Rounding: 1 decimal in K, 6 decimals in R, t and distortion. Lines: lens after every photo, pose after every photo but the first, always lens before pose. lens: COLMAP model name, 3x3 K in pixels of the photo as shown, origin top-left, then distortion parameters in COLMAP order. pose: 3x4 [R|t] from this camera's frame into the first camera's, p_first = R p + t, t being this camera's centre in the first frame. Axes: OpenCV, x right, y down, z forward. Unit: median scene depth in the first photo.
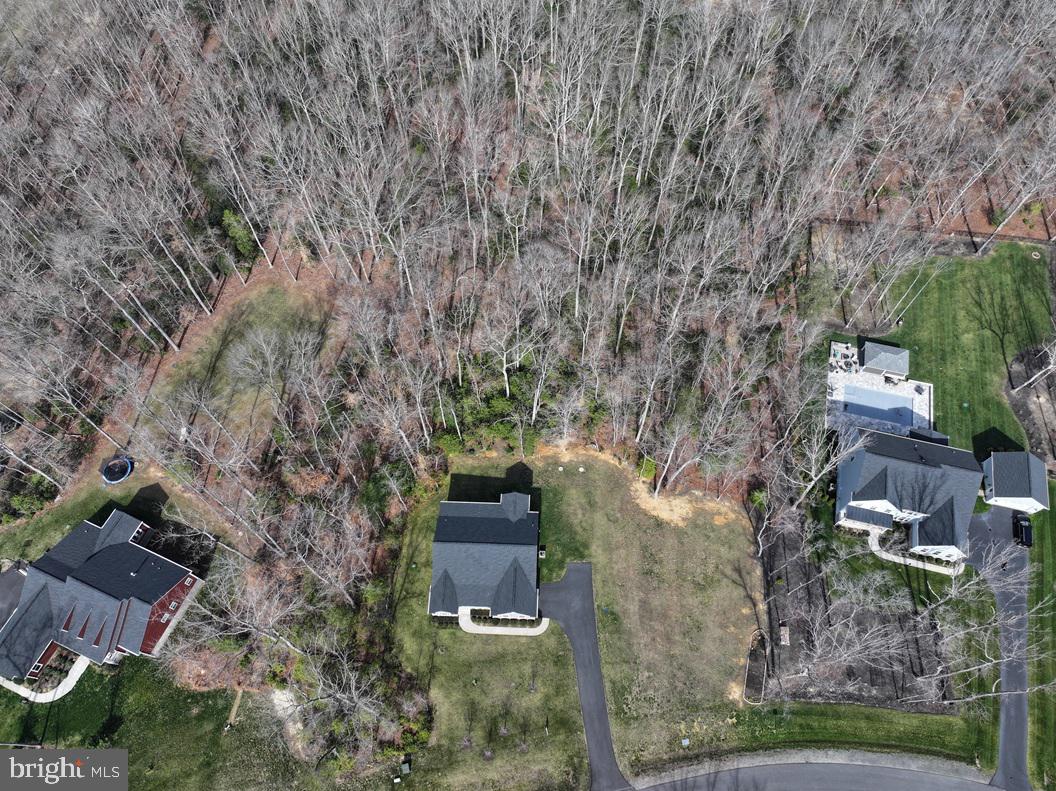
lens RADIAL K [[742.0, 0, 527.7], [0, 742.0, 395.1], [0, 0, 1]] dist [-0.006406, 0.022748]
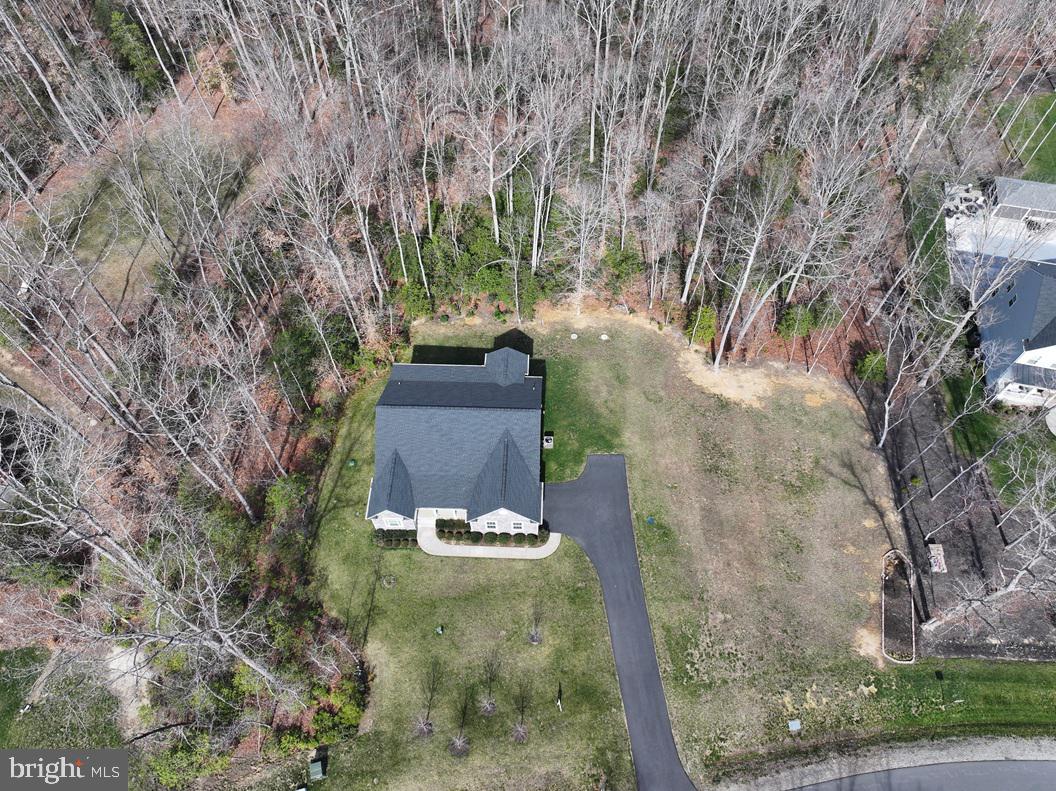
lens RADIAL K [[742.0, 0, 528.1], [0, 742.0, 394.2], [0, 0, 1]] dist [-0.006406, 0.022748]
pose [[0.999988, -0.003504, 0.003541, -0.000651], [0.003813, 0.995806, -0.091413, 0.242391], [-0.003206, 0.091425, 0.995807, 0.363794]]
